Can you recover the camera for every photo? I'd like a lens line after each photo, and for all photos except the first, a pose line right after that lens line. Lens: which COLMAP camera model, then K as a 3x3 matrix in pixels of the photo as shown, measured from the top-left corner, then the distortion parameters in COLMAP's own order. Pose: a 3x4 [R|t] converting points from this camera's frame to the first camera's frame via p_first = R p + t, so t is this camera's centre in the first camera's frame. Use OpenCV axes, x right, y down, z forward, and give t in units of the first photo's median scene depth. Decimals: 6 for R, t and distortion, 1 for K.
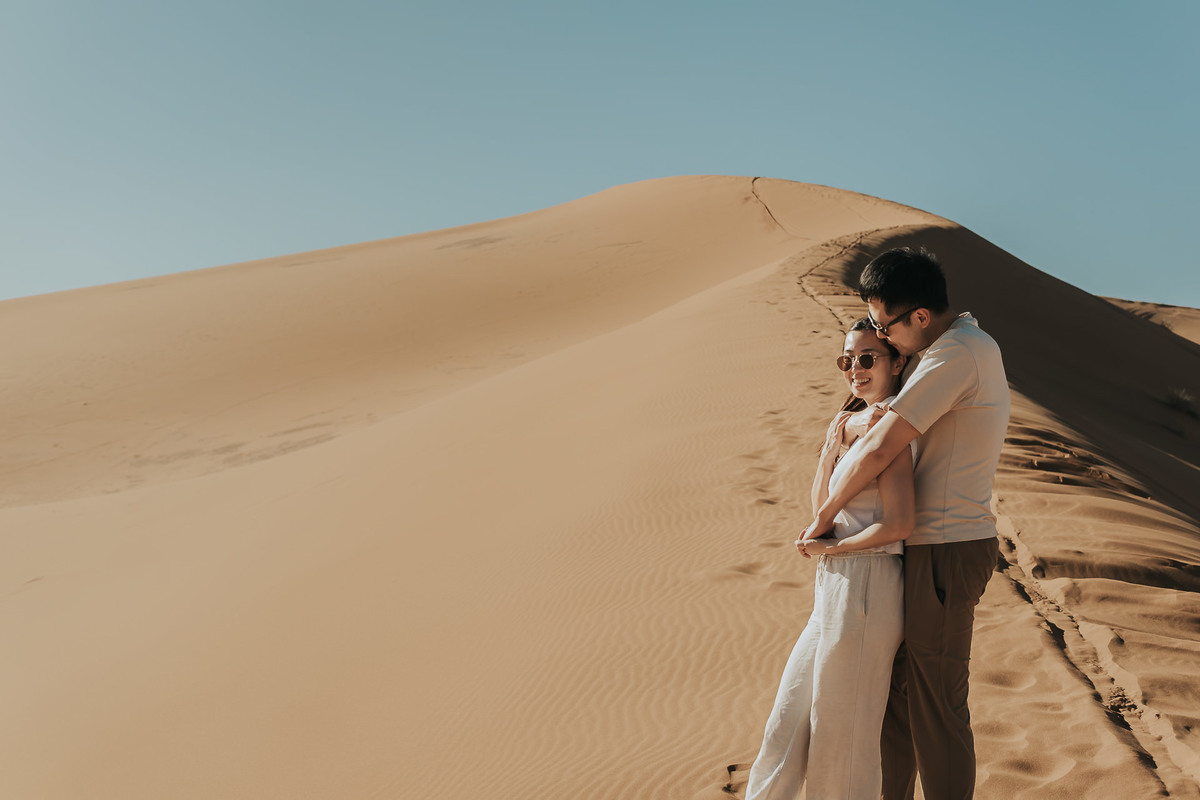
lens RADIAL K [[1837.3, 0, 600.8], [0, 1837.3, 400.0], [0, 0, 1]] dist [0.019406, 0.000000]
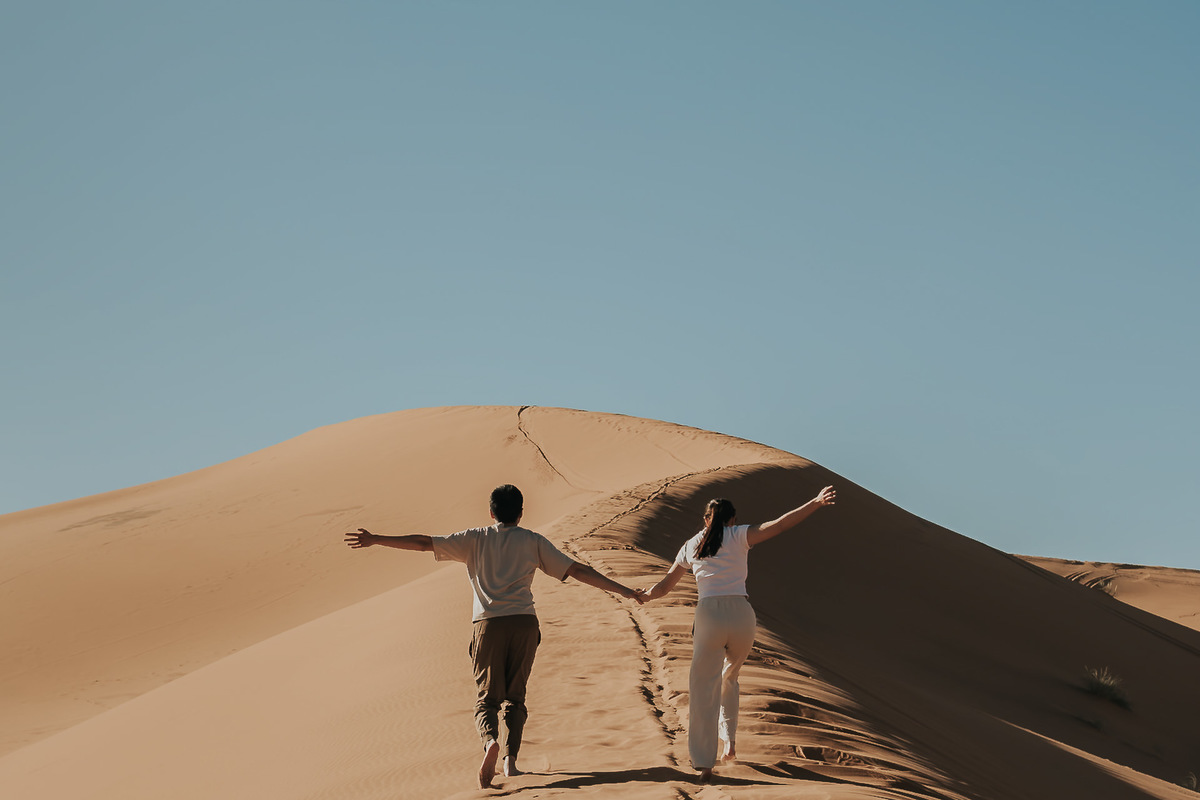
lens RADIAL K [[1837.3, 0, 600.6], [0, 1837.3, 400.6], [0, 0, 1]] dist [0.019406, 0.000000]
pose [[0.989197, -0.038569, 0.141427, 0.014491], [0.057277, 0.989767, -0.130695, -0.029116], [-0.134939, 0.137384, 0.981283, 0.294943]]
